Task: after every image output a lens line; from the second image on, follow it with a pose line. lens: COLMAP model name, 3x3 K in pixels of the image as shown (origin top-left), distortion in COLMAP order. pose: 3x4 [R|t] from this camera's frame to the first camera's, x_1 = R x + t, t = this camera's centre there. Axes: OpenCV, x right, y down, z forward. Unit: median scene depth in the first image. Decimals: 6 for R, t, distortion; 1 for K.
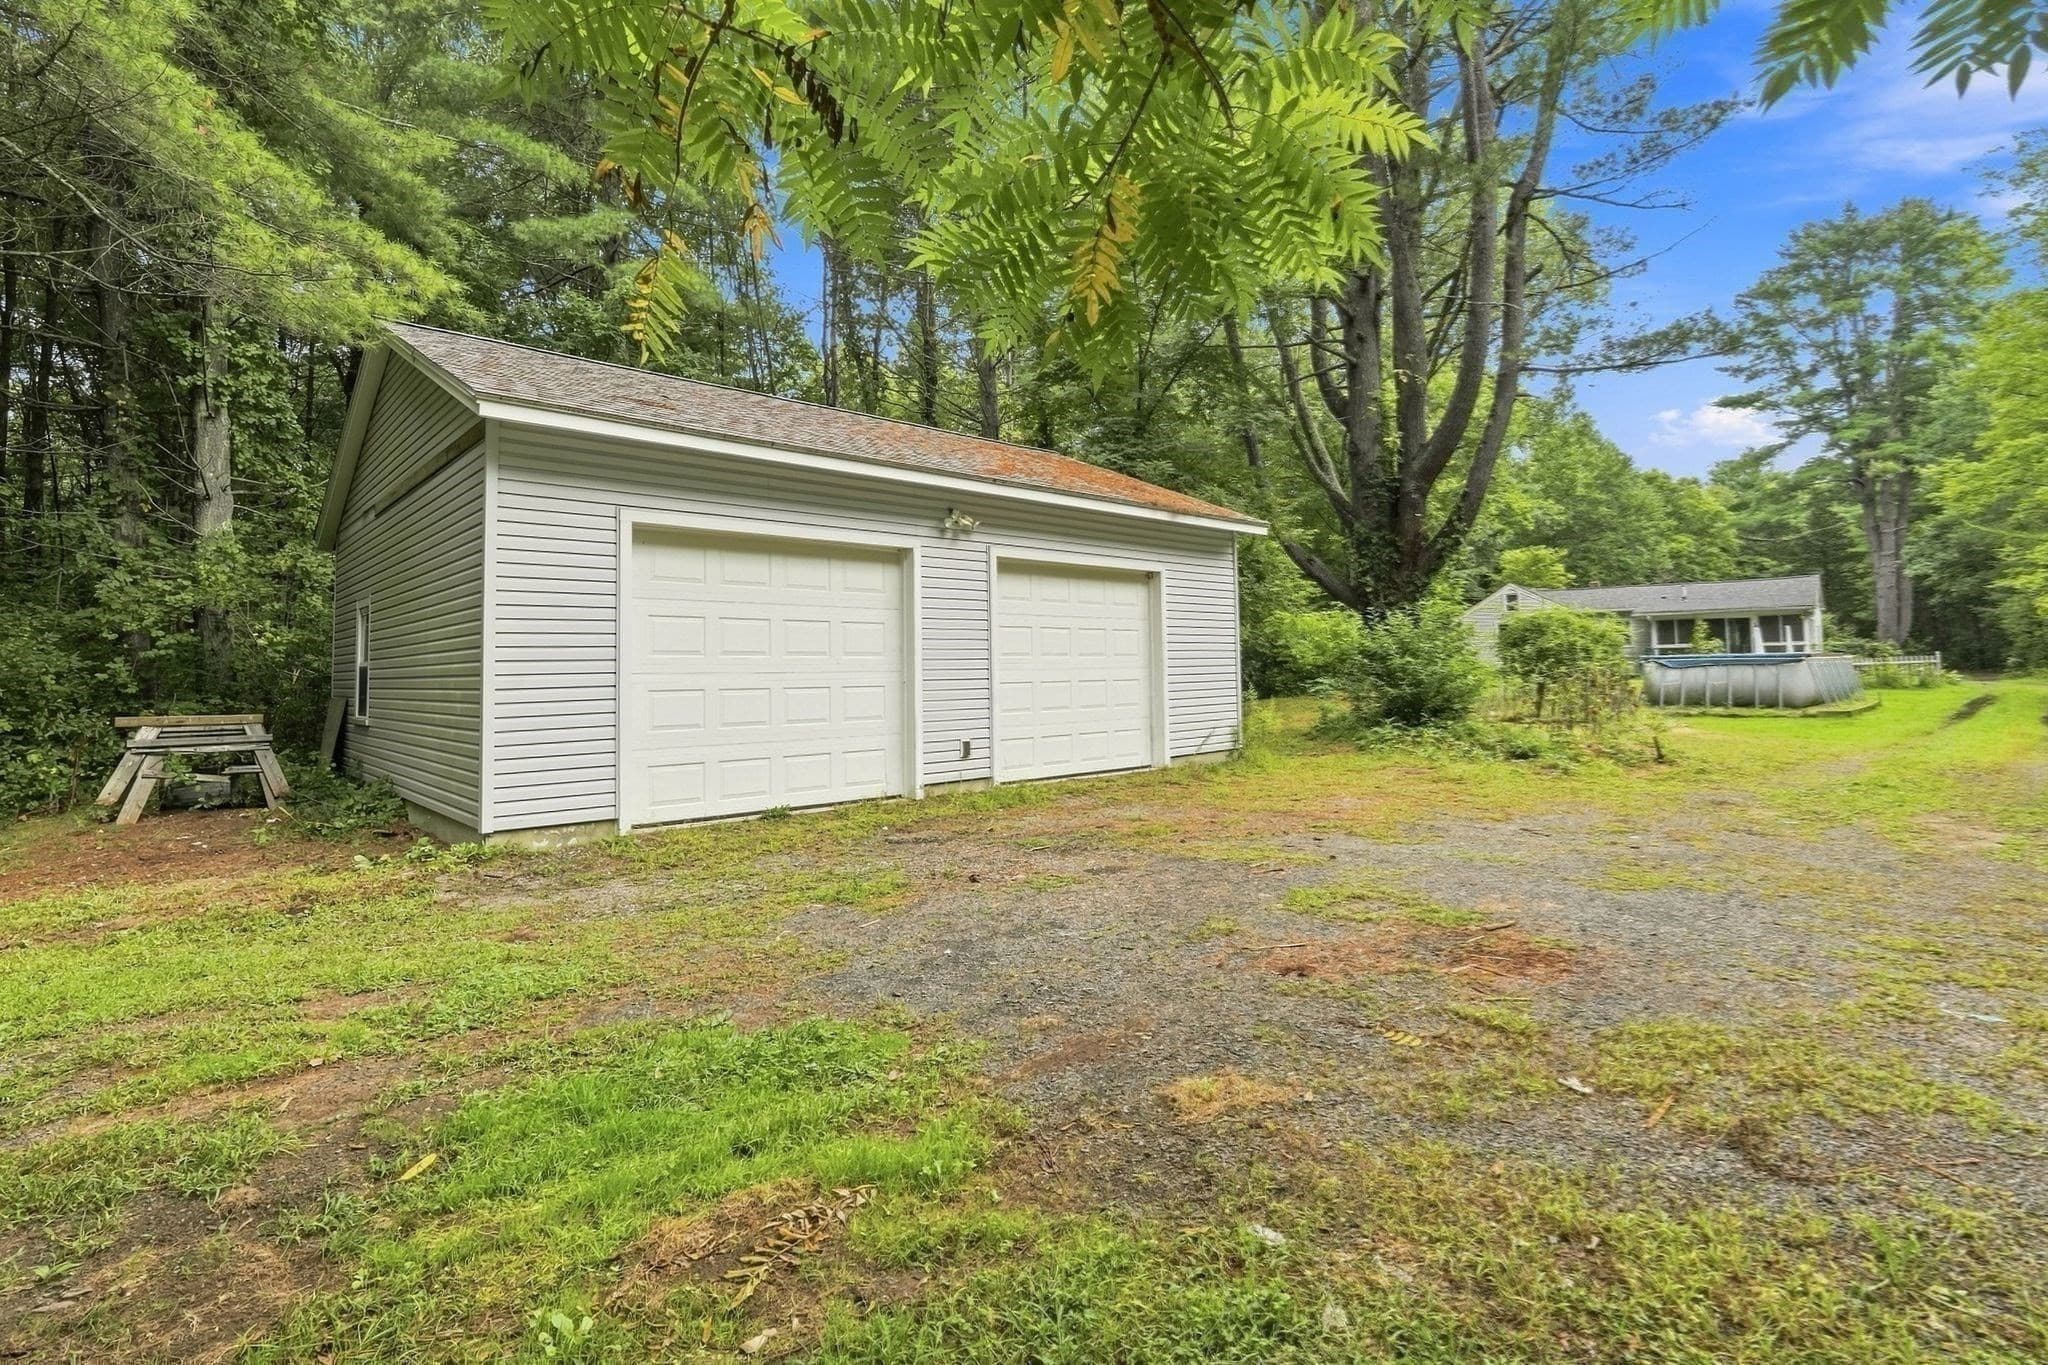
lens RADIAL K [[957.8, 0, 1023.5], [0, 957.8, 618.4], [0, 0, 1]] dist [0.000033, 0.000289]
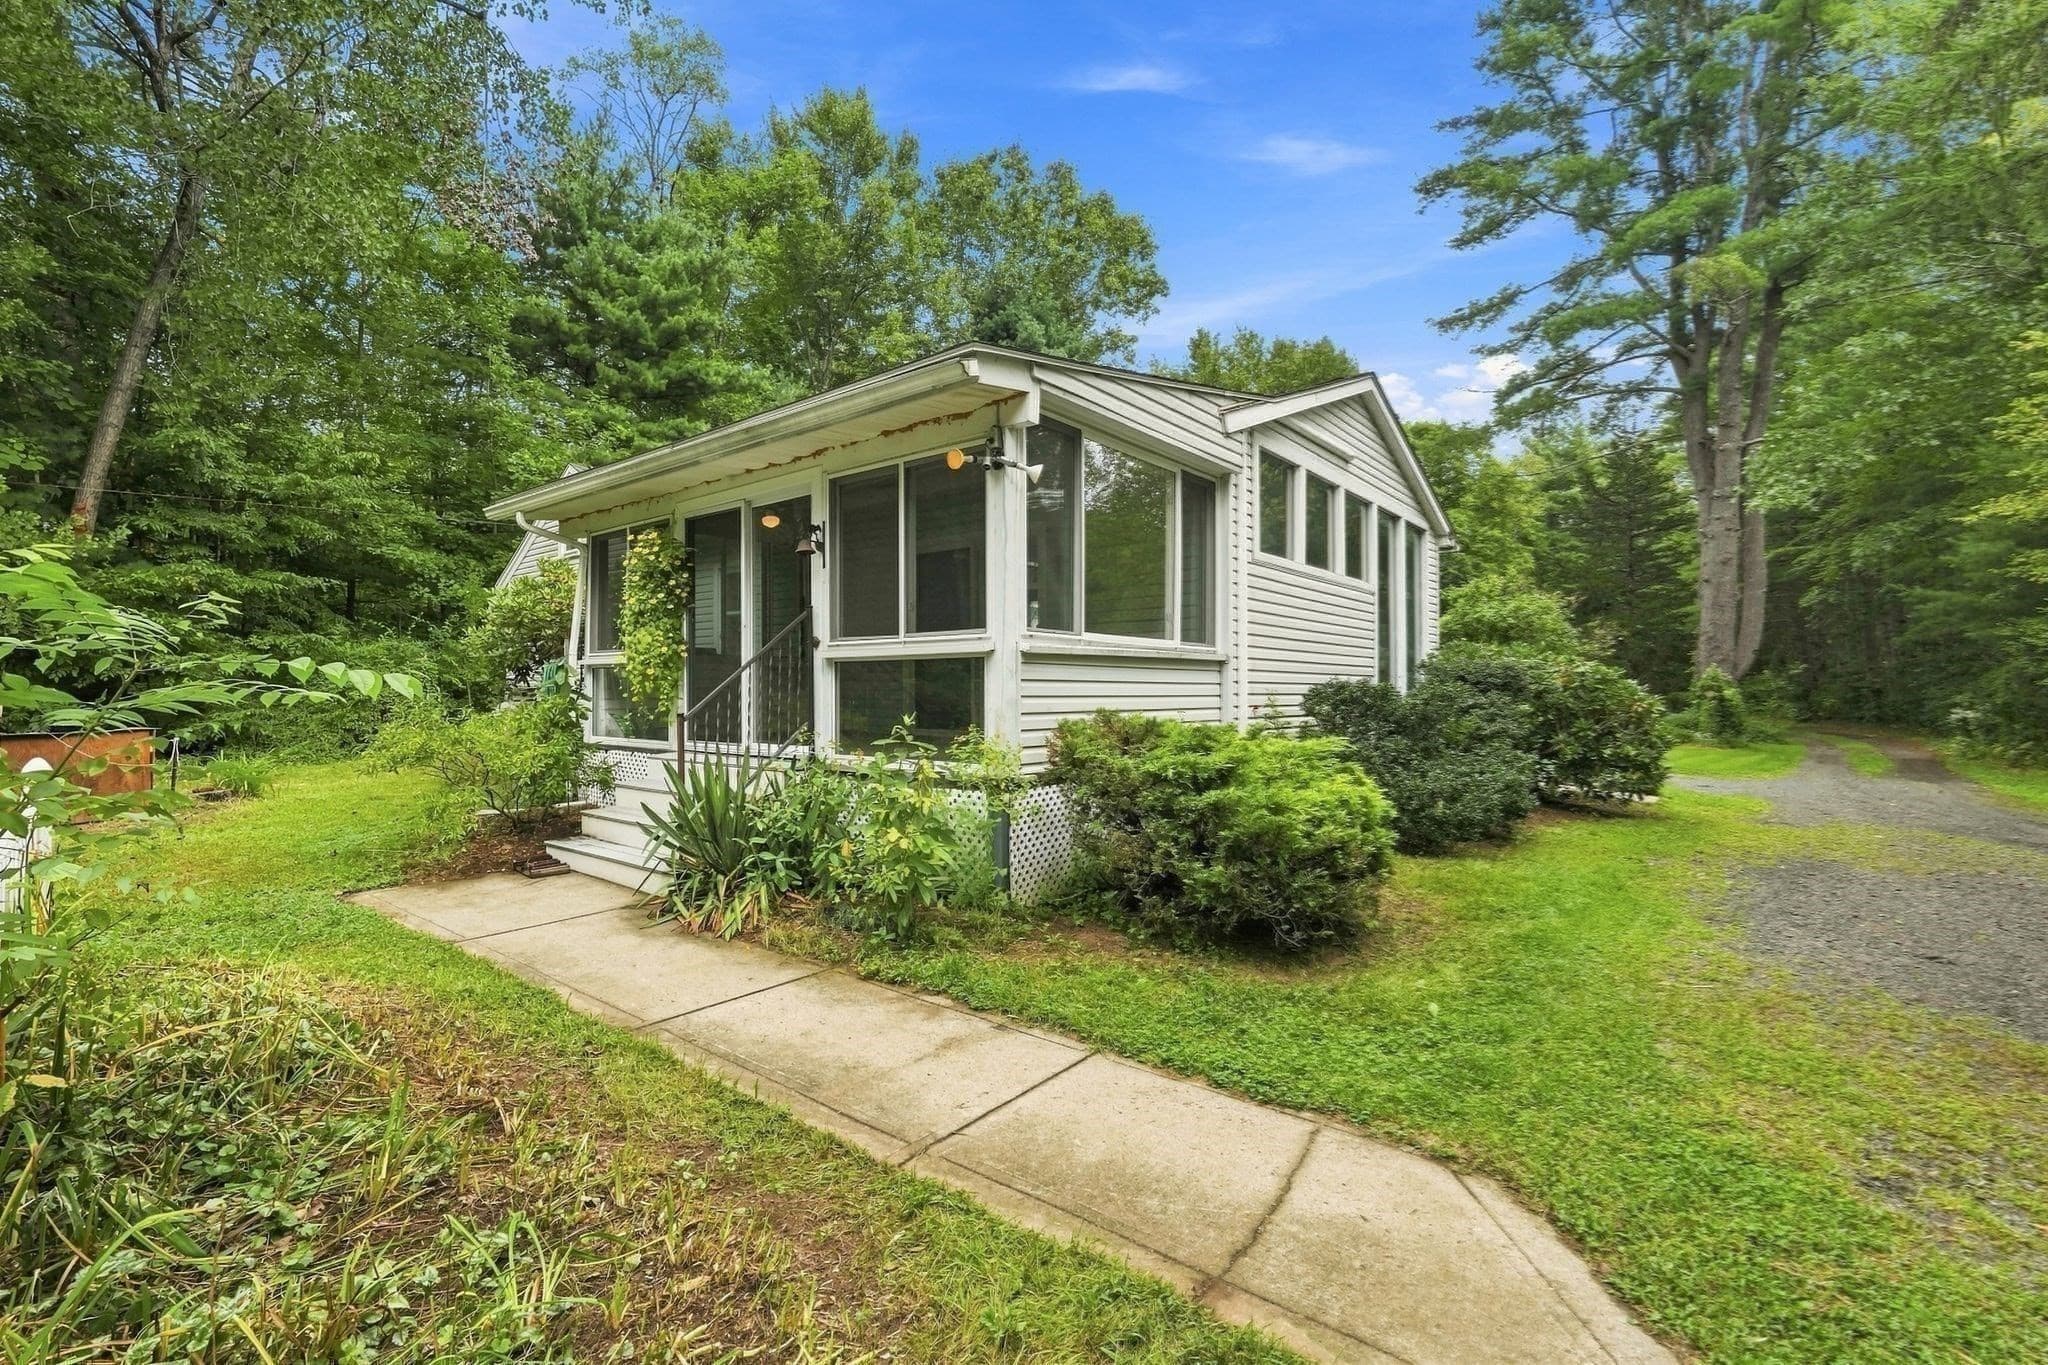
lens RADIAL K [[920.4, 0, 1024.0], [0, 920.4, 682.5], [0, 0, 1]] dist [-0.002454, 0.012429]
pose [[0.997991, 0.016075, 0.061284, 0.566718], [-0.018856, 0.998806, 0.045067, 0.017236], [-0.060486, -0.046132, 0.997102, 0.596975]]
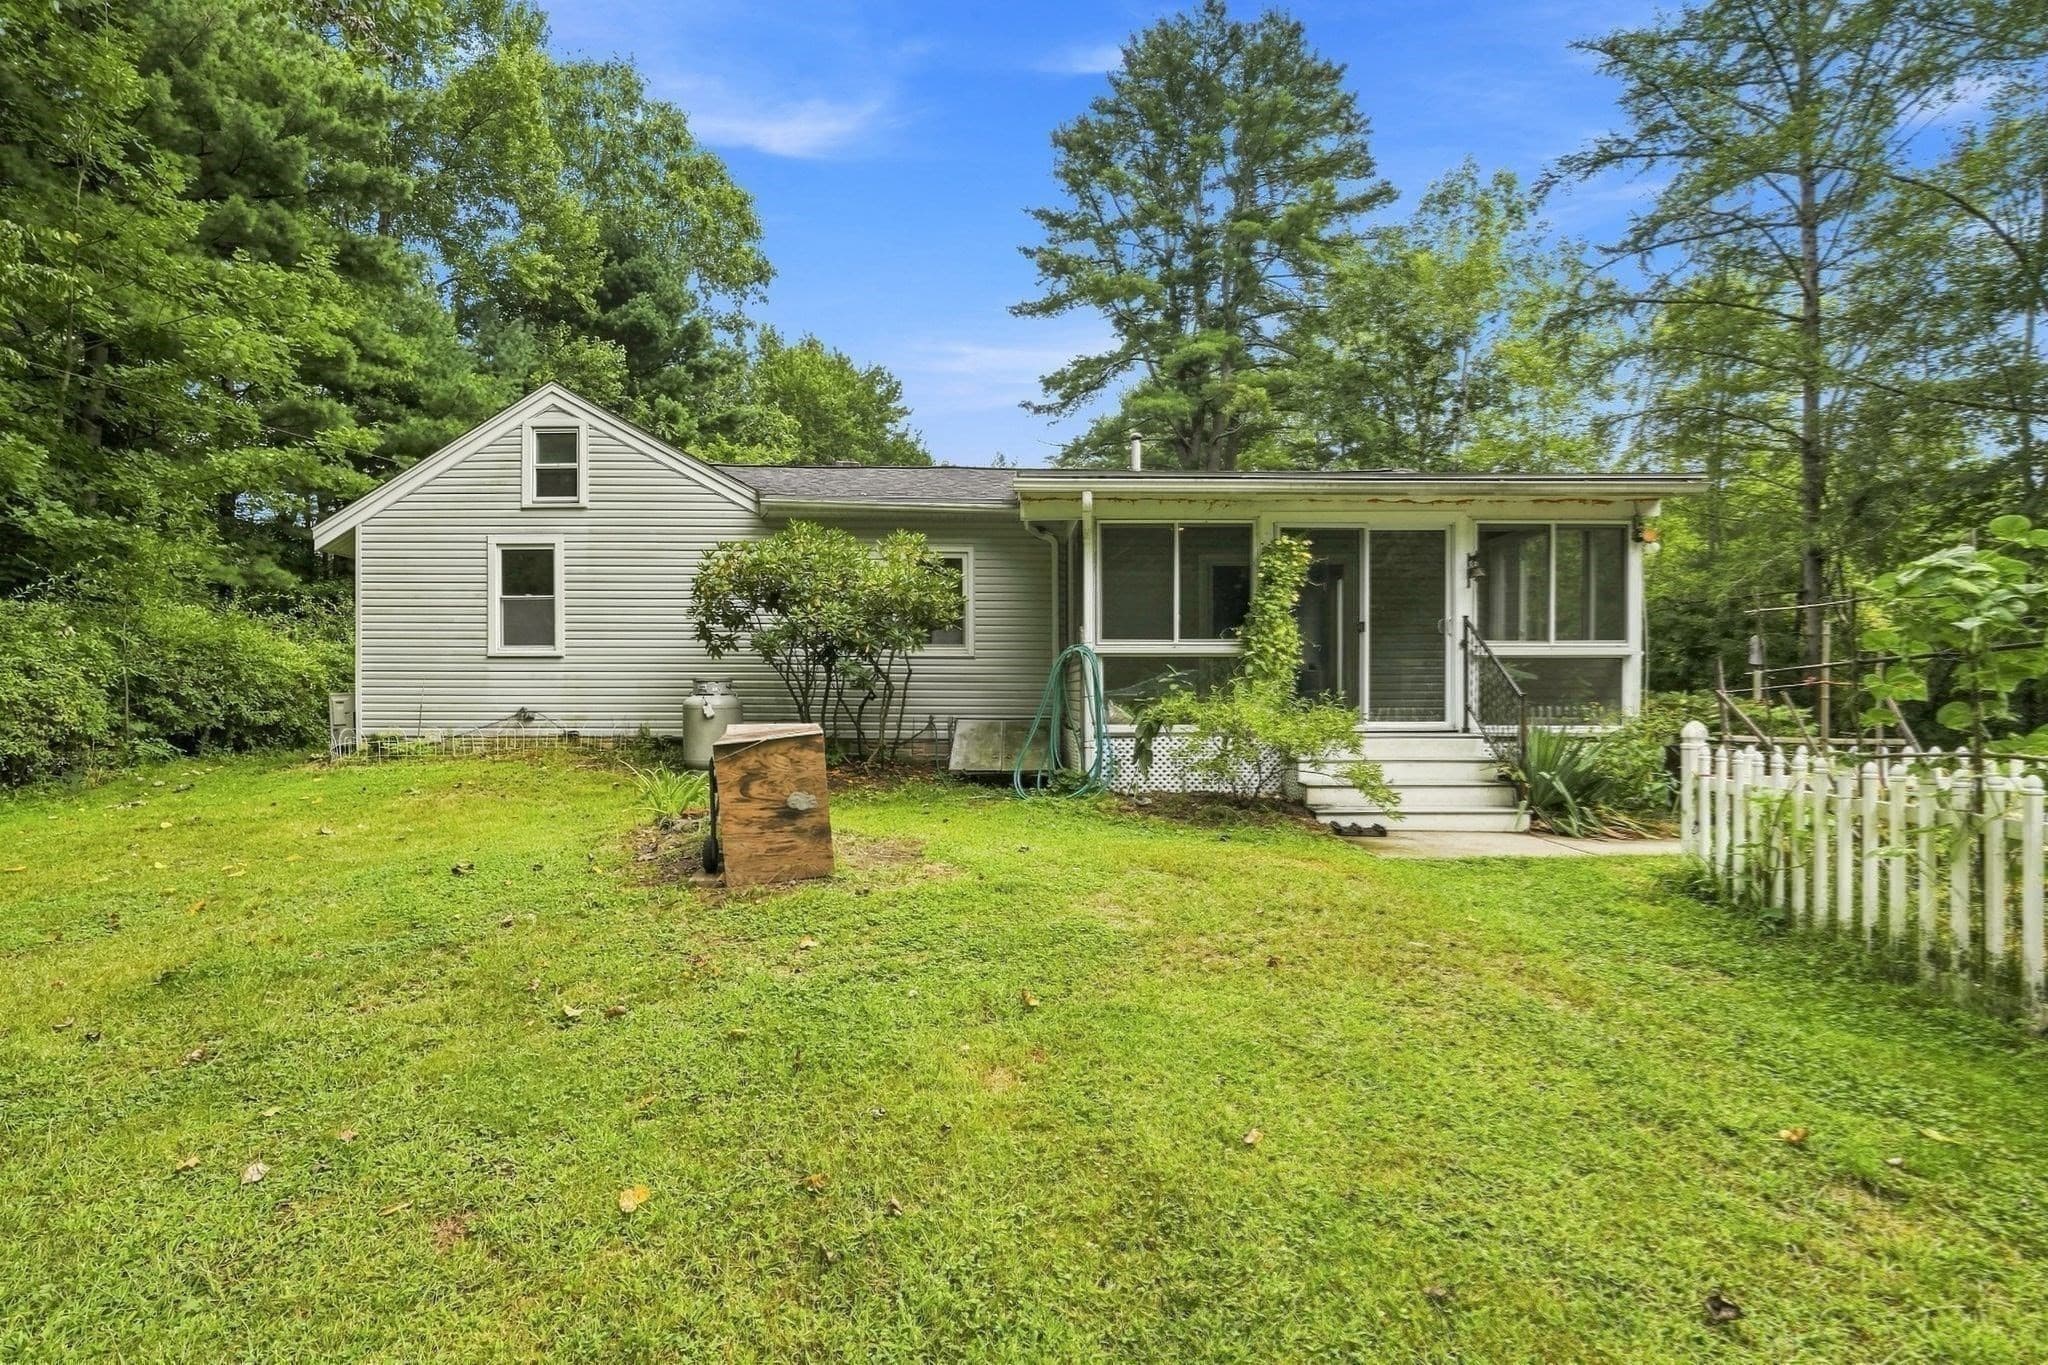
lens RADIAL K [[920.4, 0, 1024.0], [0, 920.4, 682.5], [0, 0, 1]] dist [-0.002454, 0.012429]
pose [[0.740443, 0.020204, 0.671815, 0.388513], [-0.048755, 0.998529, 0.023706, 0.024334], [-0.670348, -0.050307, 0.740339, 0.653885]]
